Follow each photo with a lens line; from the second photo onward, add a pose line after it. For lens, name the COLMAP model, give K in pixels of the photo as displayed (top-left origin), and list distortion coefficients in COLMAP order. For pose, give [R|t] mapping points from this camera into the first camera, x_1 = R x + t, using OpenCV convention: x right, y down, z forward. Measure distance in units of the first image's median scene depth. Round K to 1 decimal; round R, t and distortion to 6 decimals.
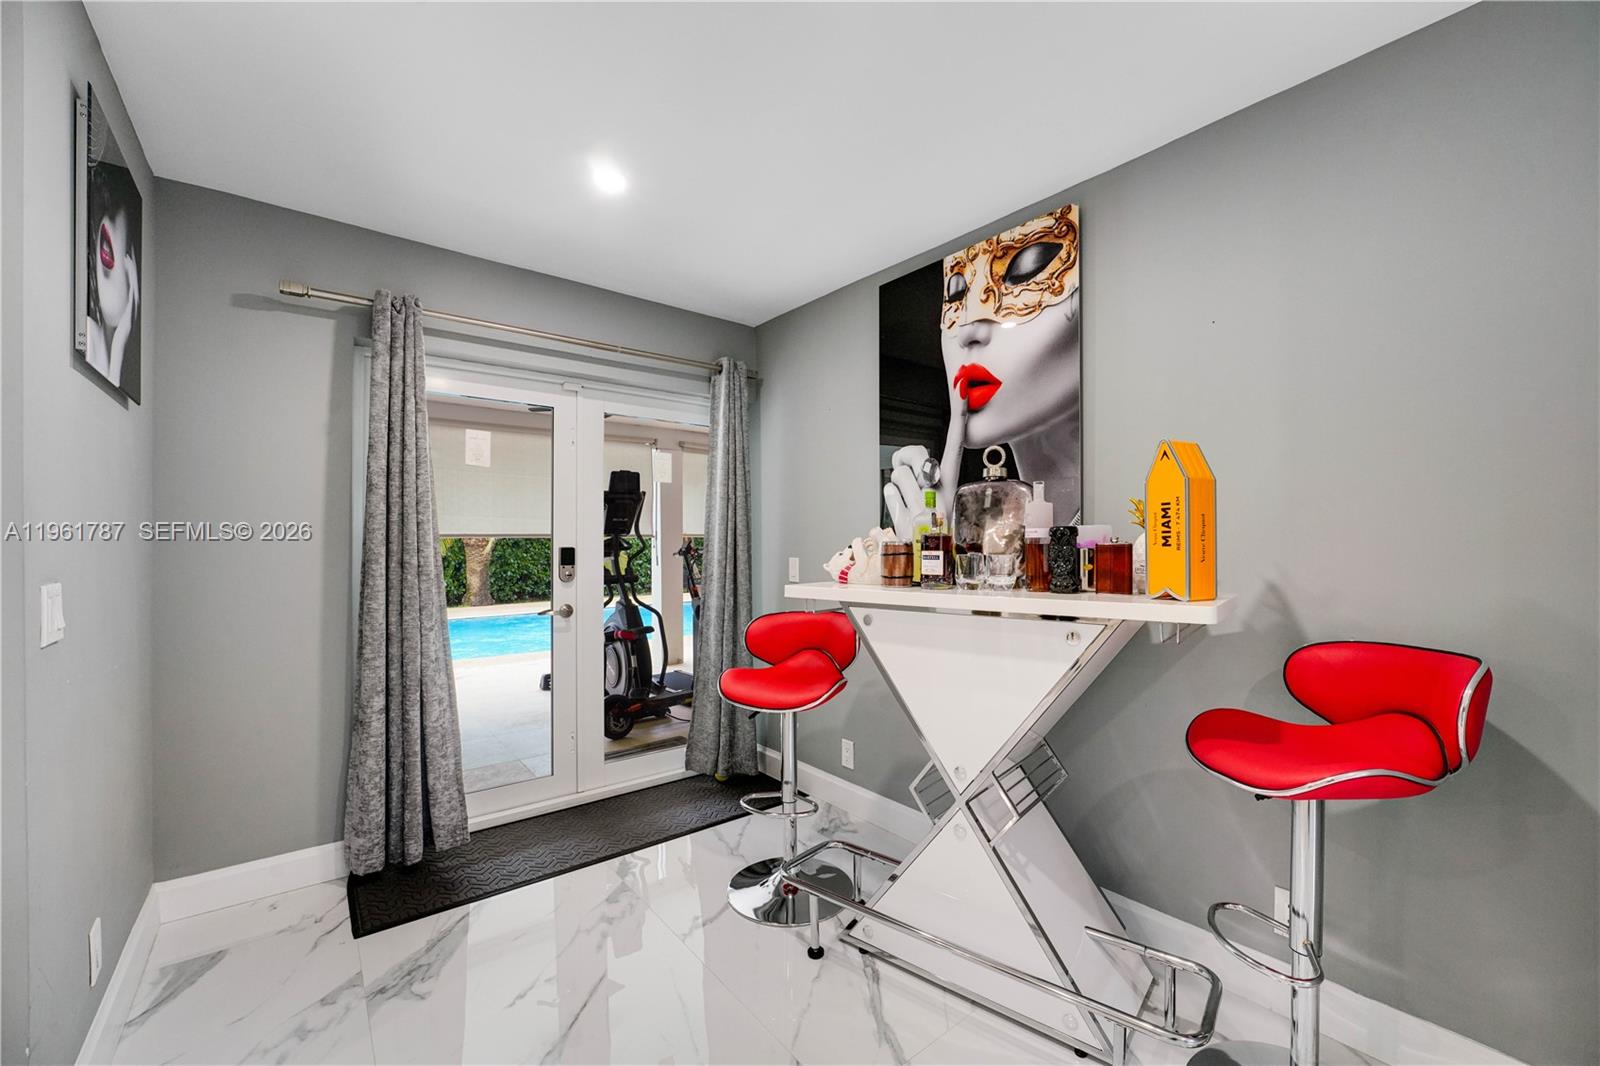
lens RADIAL K [[634.4, 0, 810.8], [0, 634.4, 537.6], [0, 0, 1]] dist [0.002103, 0.000422]
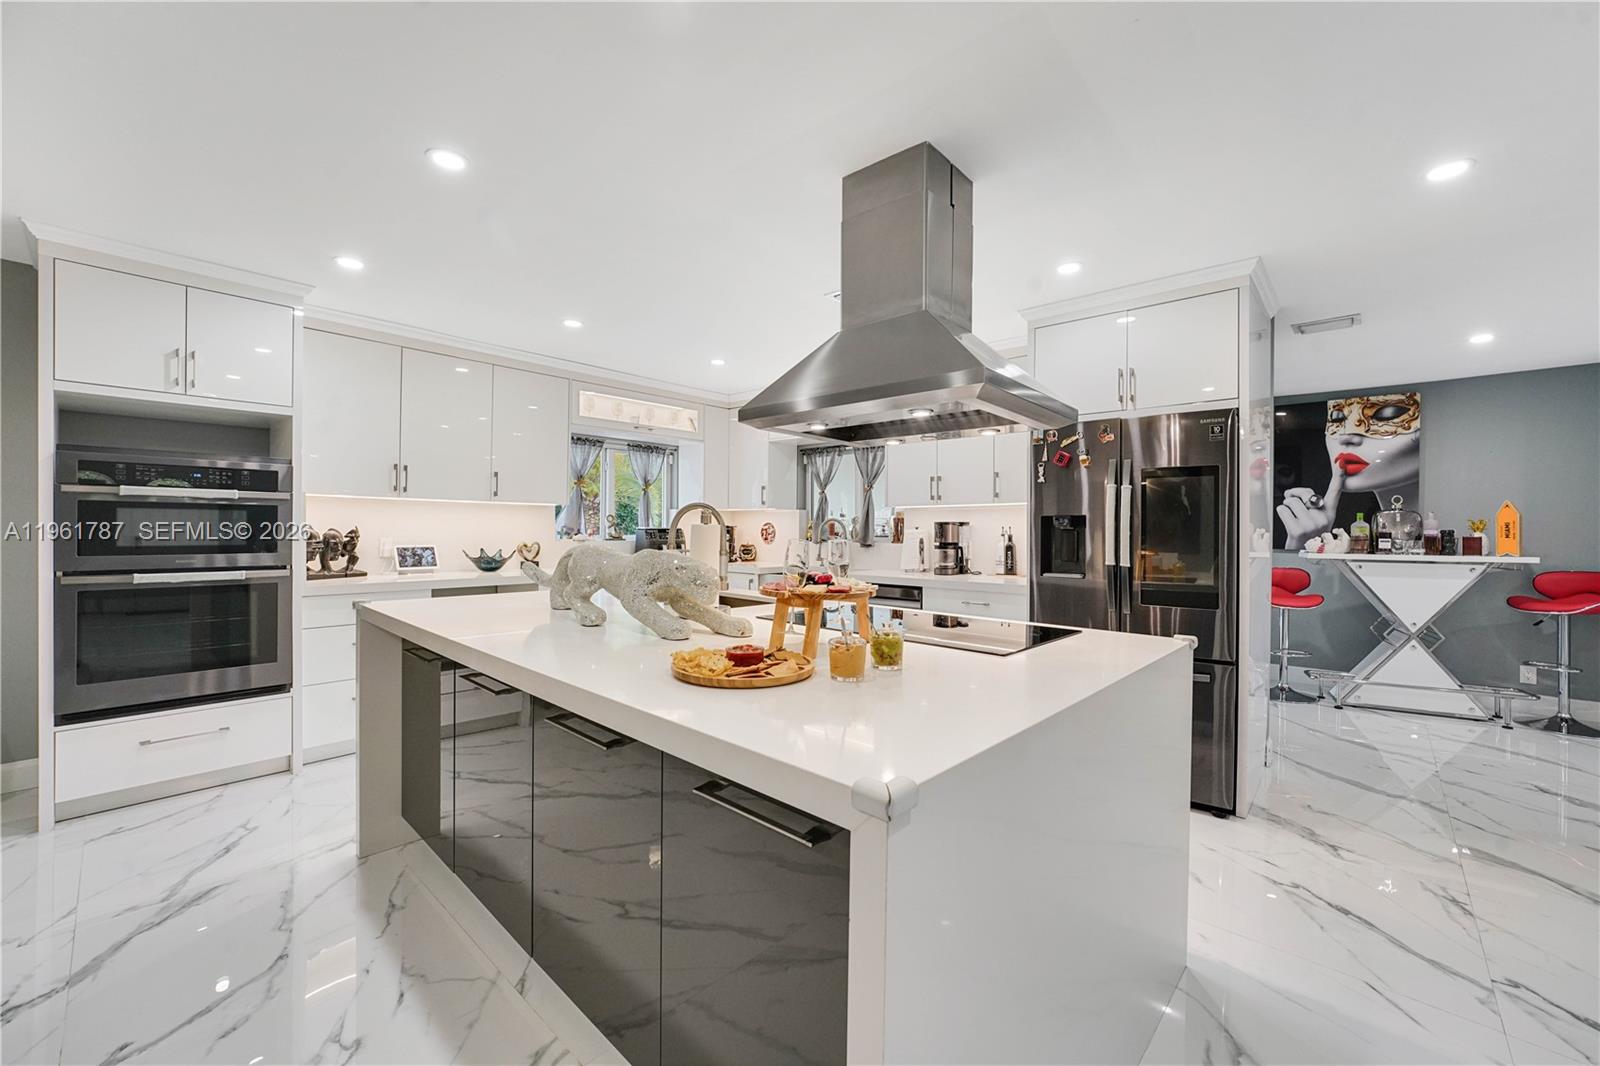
lens RADIAL K [[634.4, 0, 798.5], [0, 634.4, 529.2], [0, 0, 1]] dist [0.002103, 0.000422]
pose [[0.989065, 0.015934, 0.146618, -1.948419], [-0.016405, 0.999863, 0.002004, 0.012783], [-0.146566, -0.004387, 0.989191, -0.887834]]
